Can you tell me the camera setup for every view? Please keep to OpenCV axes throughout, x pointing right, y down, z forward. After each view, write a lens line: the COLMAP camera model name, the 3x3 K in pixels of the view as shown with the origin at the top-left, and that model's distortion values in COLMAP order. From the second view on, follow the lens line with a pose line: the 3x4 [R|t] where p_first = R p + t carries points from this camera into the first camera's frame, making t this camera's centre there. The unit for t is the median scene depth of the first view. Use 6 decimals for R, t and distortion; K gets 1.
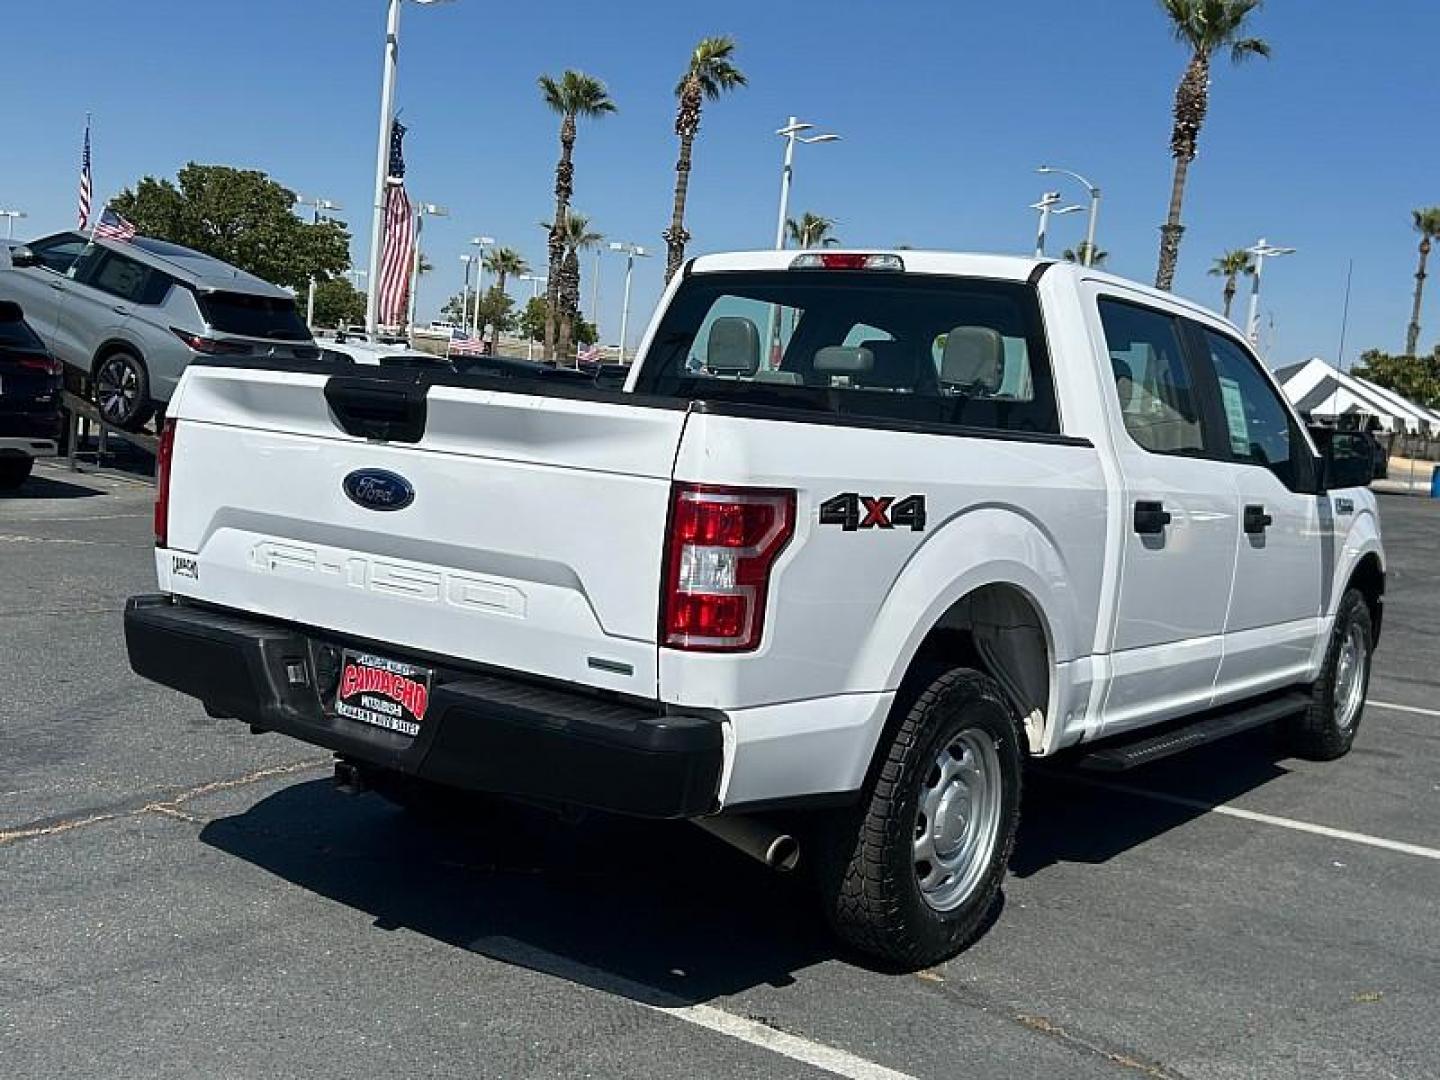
lens RADIAL K [[1598.8, 0, 721.0], [0, 1598.8, 501.7], [0, 0, 1]] dist [0.023173, 0.004882]
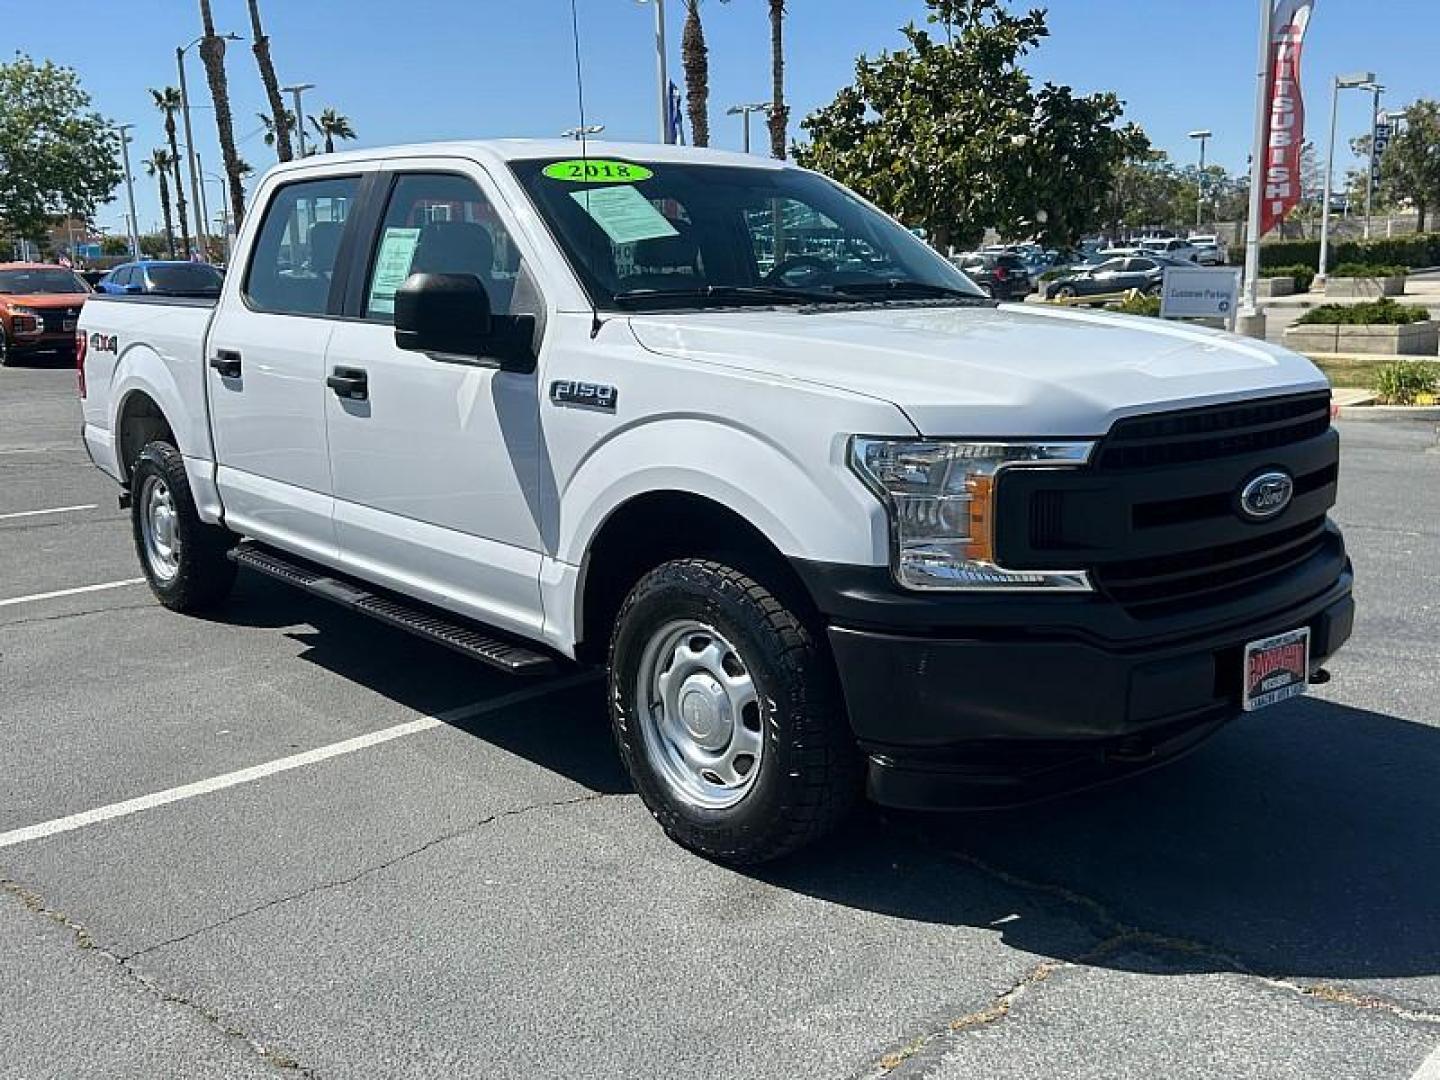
lens RADIAL K [[1324.9, 0, 720.0], [0, 1324.9, 540.0], [0, 0, 1]] dist [0.032774, -0.011130]
pose [[-0.213112, 0.109853, -0.970832, 1.496980], [-0.070453, 0.989344, 0.127413, -0.016623], [0.974484, 0.095551, -0.203102, 1.984509]]
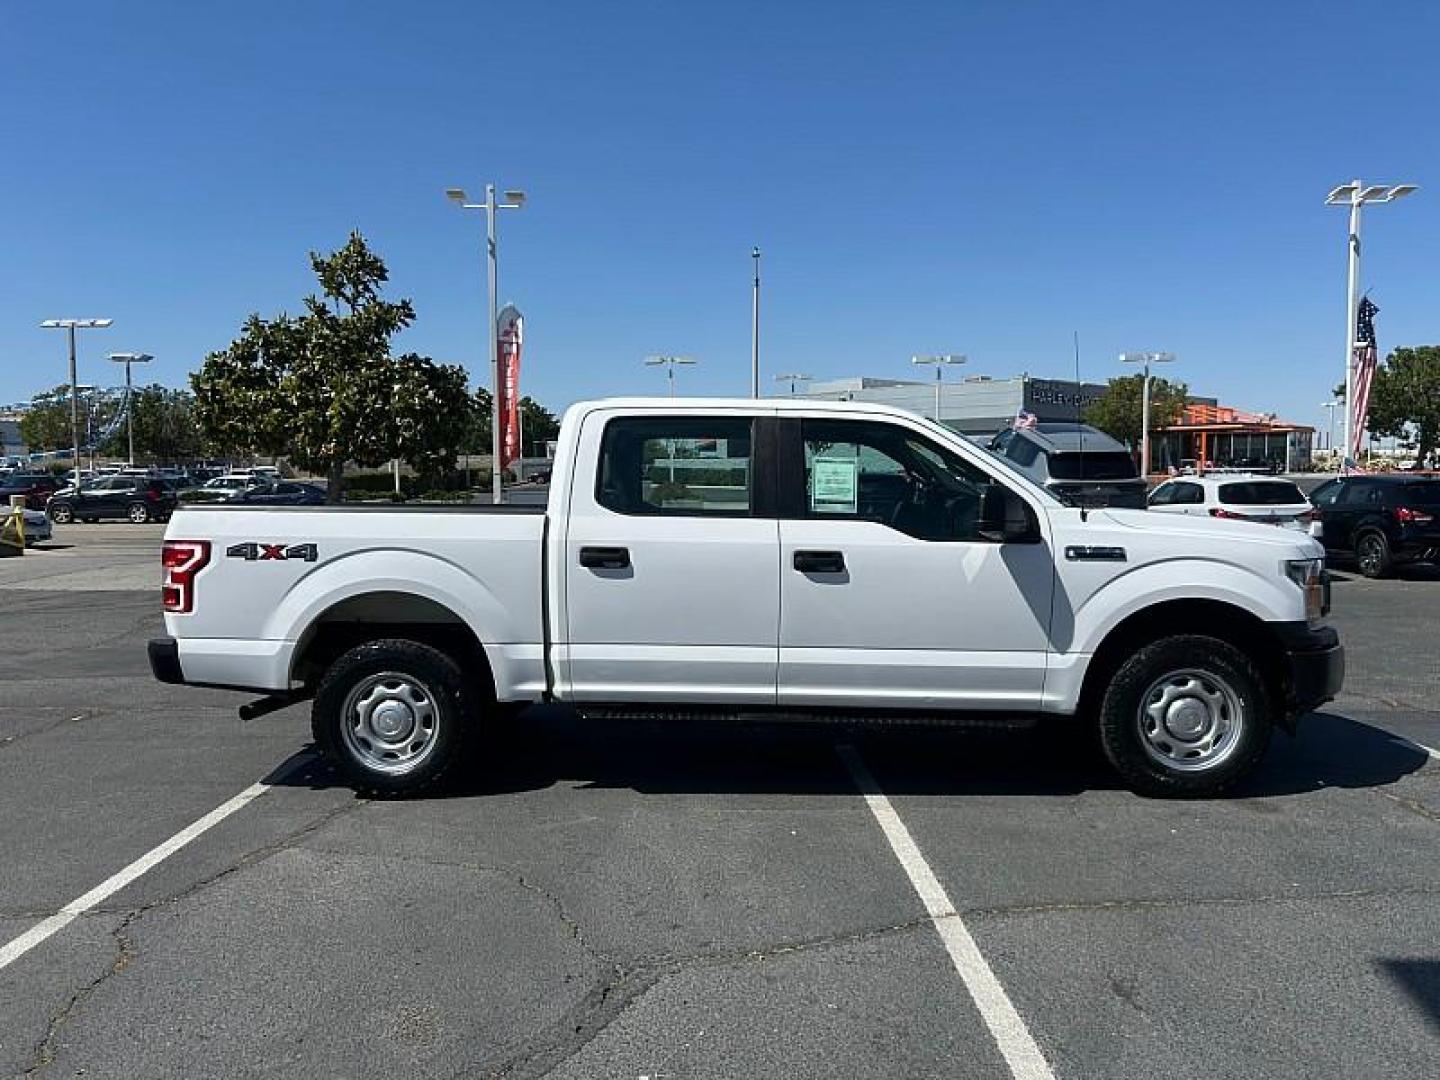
lens RADIAL K [[1079.8, 0, 714.5], [0, 1079.8, 534.4], [0, 0, 1]] dist [0.011498, -0.004380]
pose [[0.550005, -0.053406, -0.833452, 1.464632], [-0.004607, 0.997744, -0.066974, 0.069532], [0.835149, 0.040675, 0.548518, 0.656124]]
